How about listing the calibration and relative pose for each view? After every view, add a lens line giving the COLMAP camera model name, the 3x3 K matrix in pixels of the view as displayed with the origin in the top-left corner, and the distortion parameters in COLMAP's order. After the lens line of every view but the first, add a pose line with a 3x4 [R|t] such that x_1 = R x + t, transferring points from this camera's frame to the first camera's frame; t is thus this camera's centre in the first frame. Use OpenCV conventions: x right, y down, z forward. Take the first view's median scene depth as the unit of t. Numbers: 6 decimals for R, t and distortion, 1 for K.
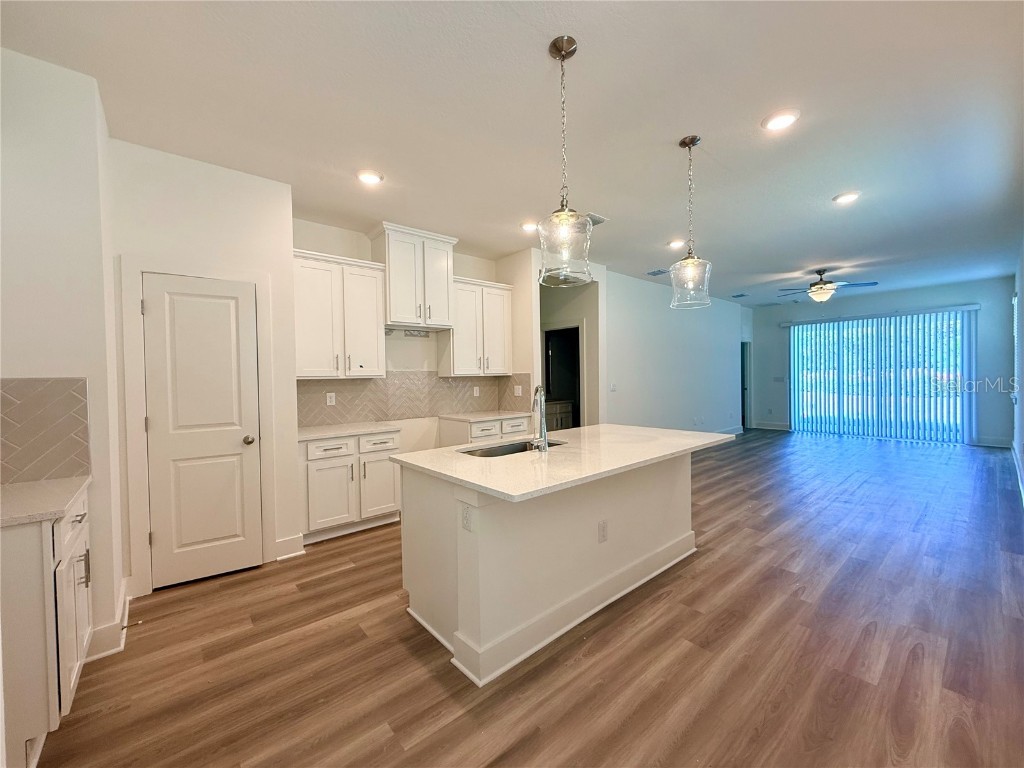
lens RADIAL K [[406.7, 0, 512.0], [0, 406.7, 384.0], [0, 0, 1]] dist [0.001118, 0.000265]
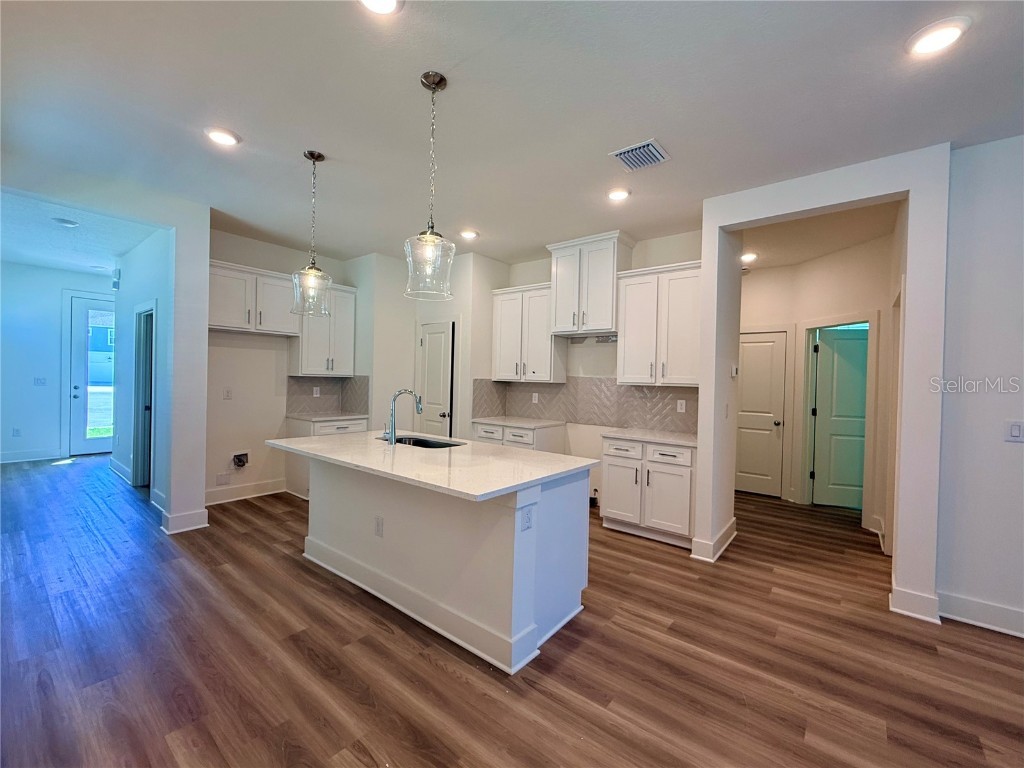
lens RADIAL K [[434.4, 0, 512.0], [0, 434.4, 384.0], [0, 0, 1]] dist [-0.000032, -0.000283]
pose [[0.183509, 0.034439, -0.982415, 1.077792], [-0.049069, 0.998461, 0.025836, -0.047477], [0.981793, 0.043465, 0.184917, 0.854773]]
